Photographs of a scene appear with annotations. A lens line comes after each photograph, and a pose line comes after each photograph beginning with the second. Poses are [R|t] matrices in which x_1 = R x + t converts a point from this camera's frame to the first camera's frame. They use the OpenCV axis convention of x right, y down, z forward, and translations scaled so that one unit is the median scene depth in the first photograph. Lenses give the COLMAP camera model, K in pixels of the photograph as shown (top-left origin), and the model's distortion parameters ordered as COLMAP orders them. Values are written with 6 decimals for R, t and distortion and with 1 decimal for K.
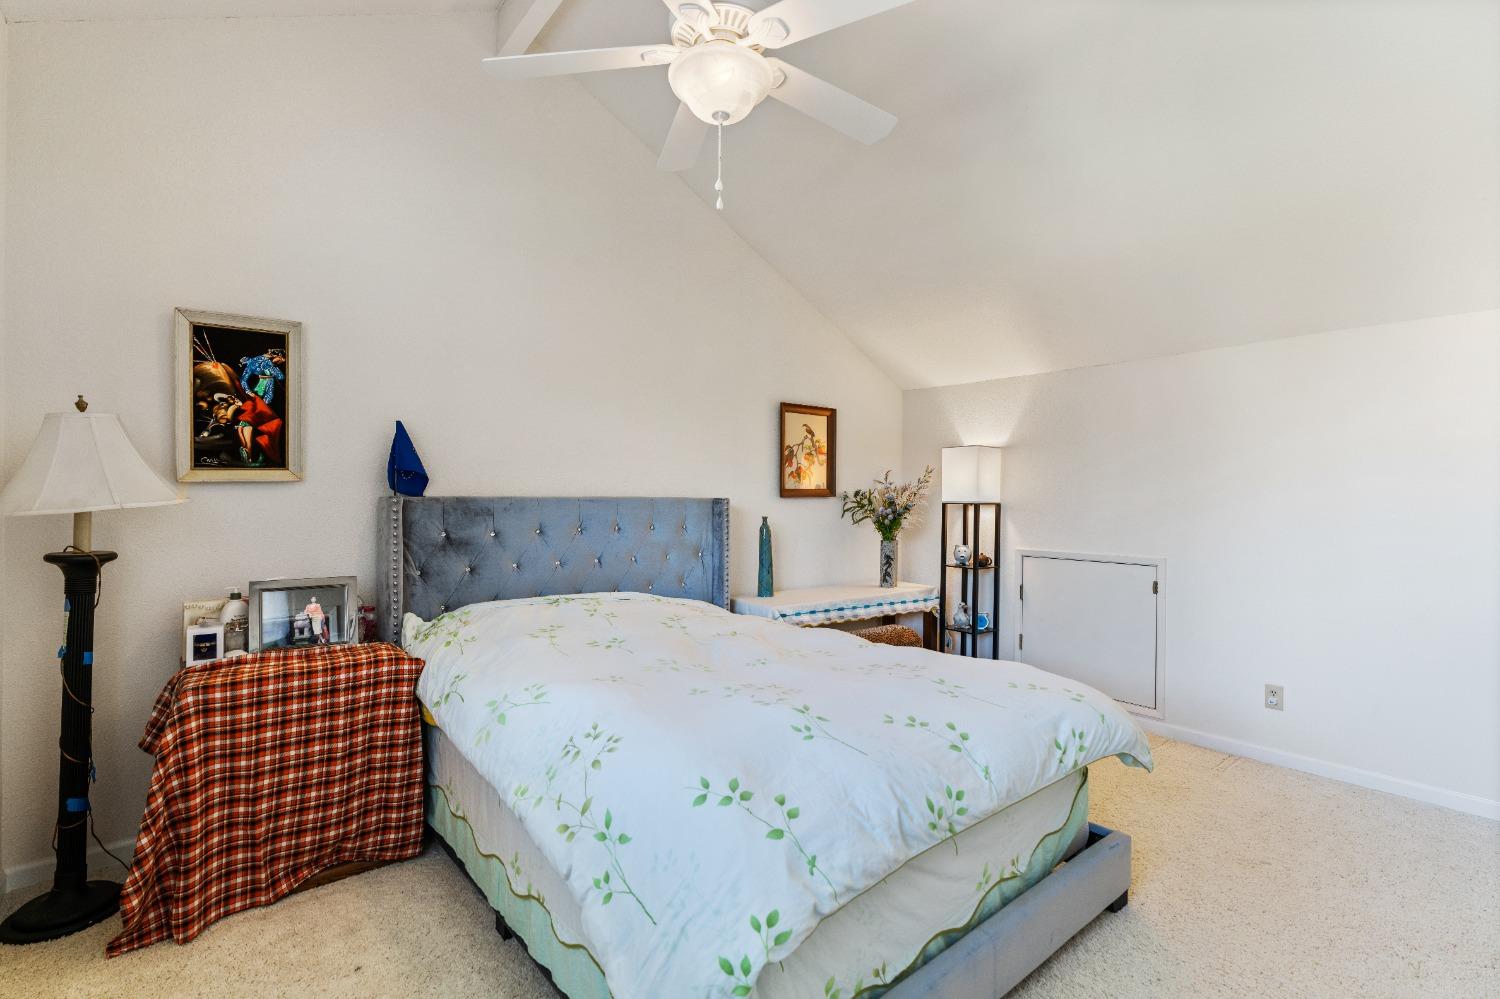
lens RADIAL K [[689.4, 0, 760.9], [0, 689.4, 504.9], [0, 0, 1]] dist [-0.063340, 0.021368]
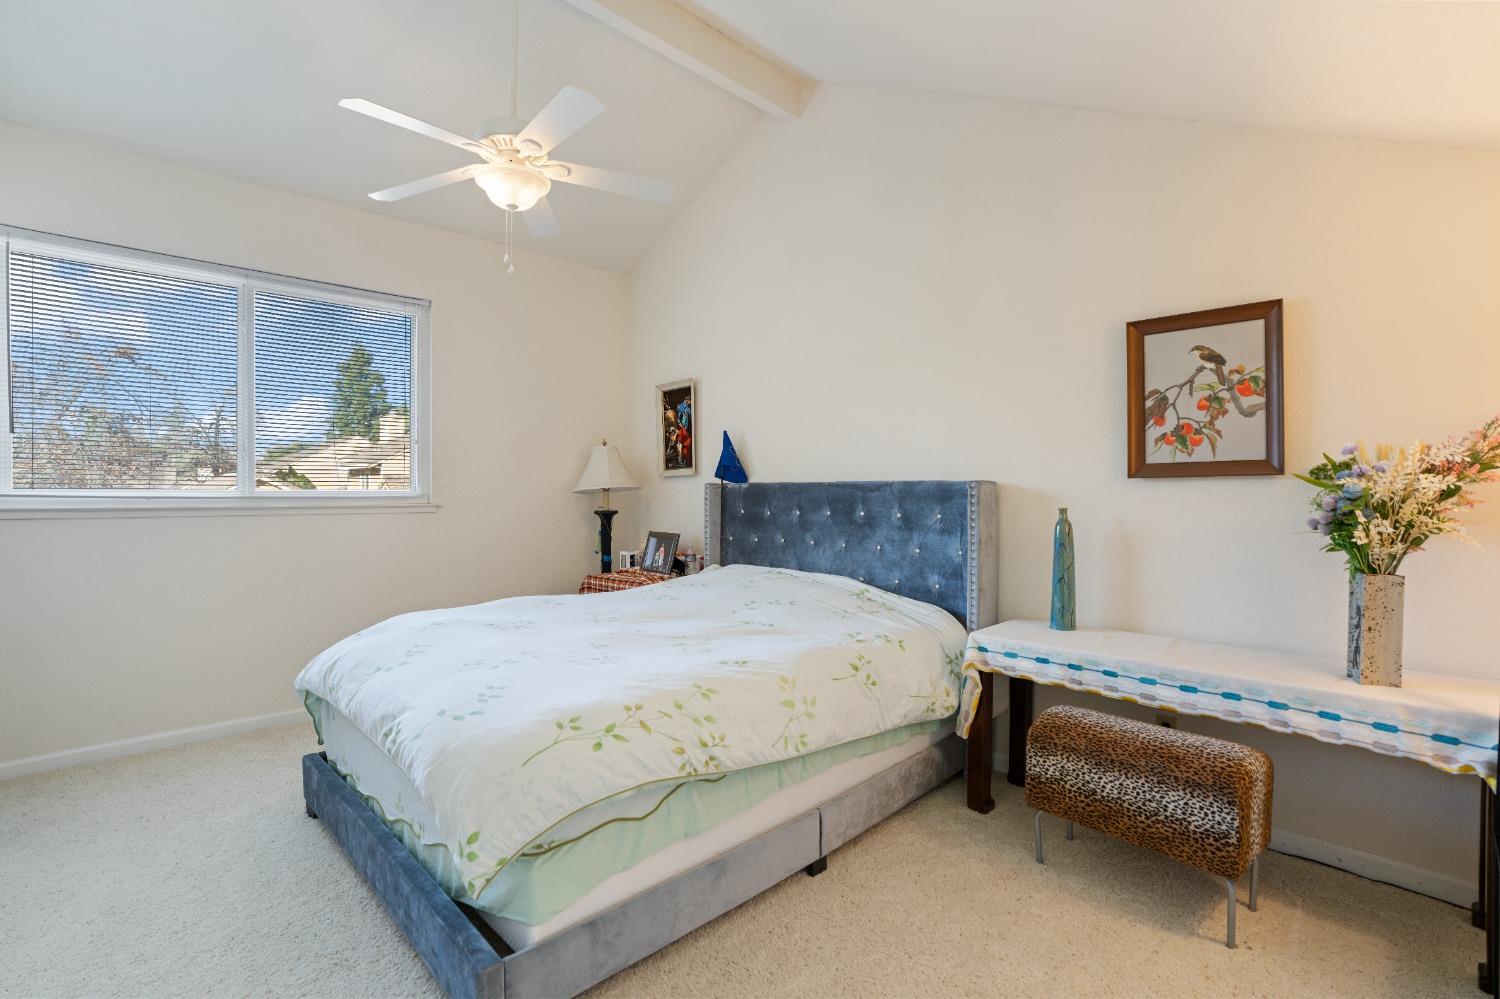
lens RADIAL K [[689.4, 0, 760.9], [0, 689.4, 504.9], [0, 0, 1]] dist [-0.063340, 0.021368]
pose [[0.078998, 0.022207, -0.996627, 0.645671], [-0.001685, 0.999753, 0.022143, 0.000269], [0.996873, -0.000070, 0.079016, 0.666293]]
